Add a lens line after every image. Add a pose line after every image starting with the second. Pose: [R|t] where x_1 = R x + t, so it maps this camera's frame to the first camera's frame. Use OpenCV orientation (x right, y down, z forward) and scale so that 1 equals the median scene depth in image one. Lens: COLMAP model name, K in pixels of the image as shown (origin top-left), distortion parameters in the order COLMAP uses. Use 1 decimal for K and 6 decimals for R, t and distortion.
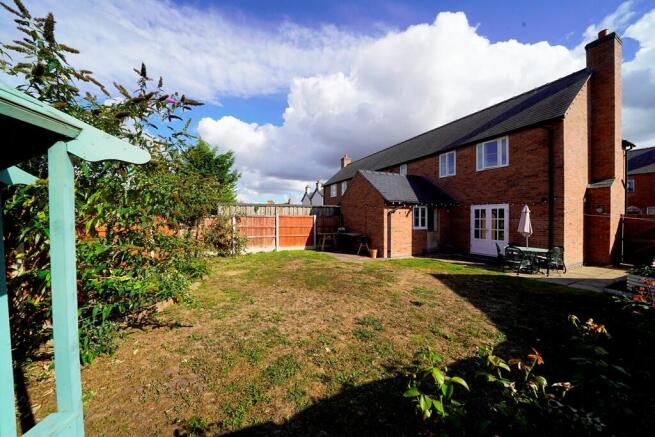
lens RADIAL K [[226.7, 0, 329.1], [0, 226.7, 220.1], [0, 0, 1]] dist [-0.023741, 0.001796]
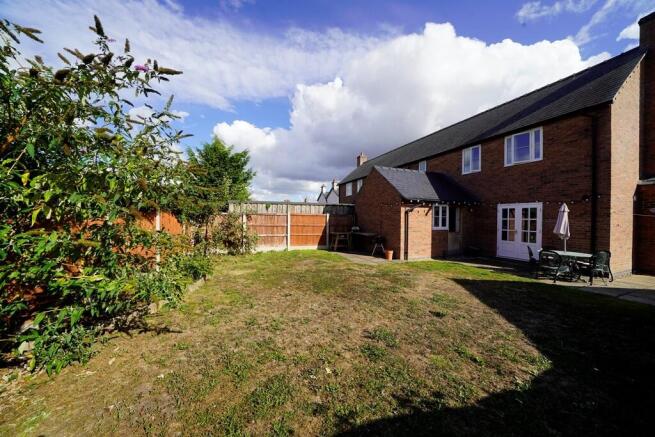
lens RADIAL K [[226.7, 0, 331.6], [0, 226.7, 221.1], [0, 0, 1]] dist [-0.023741, 0.001796]
pose [[0.998016, 0.010625, -0.062062, 0.016559], [-0.010393, 0.999938, 0.004062, 0.006870], [0.062102, -0.003409, 0.998064, 0.056488]]
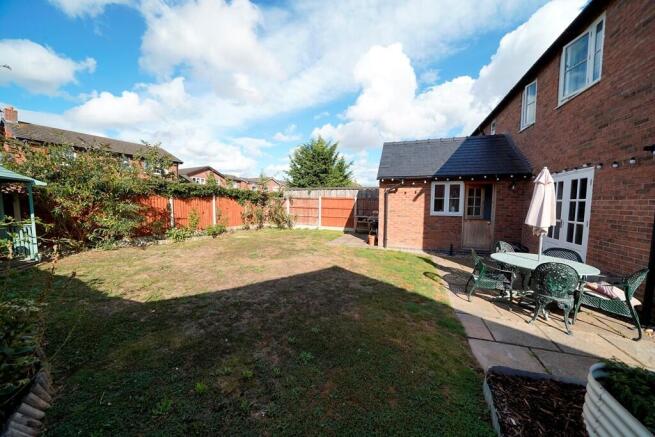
lens RADIAL K [[226.7, 0, 325.0], [0, 226.7, 221.7], [0, 0, 1]] dist [-0.023741, 0.001796]
pose [[0.697685, 0.065895, -0.713367, 0.730439], [-0.011081, 0.996634, 0.081223, 0.008771], [0.716319, -0.048763, 0.696067, 0.282543]]
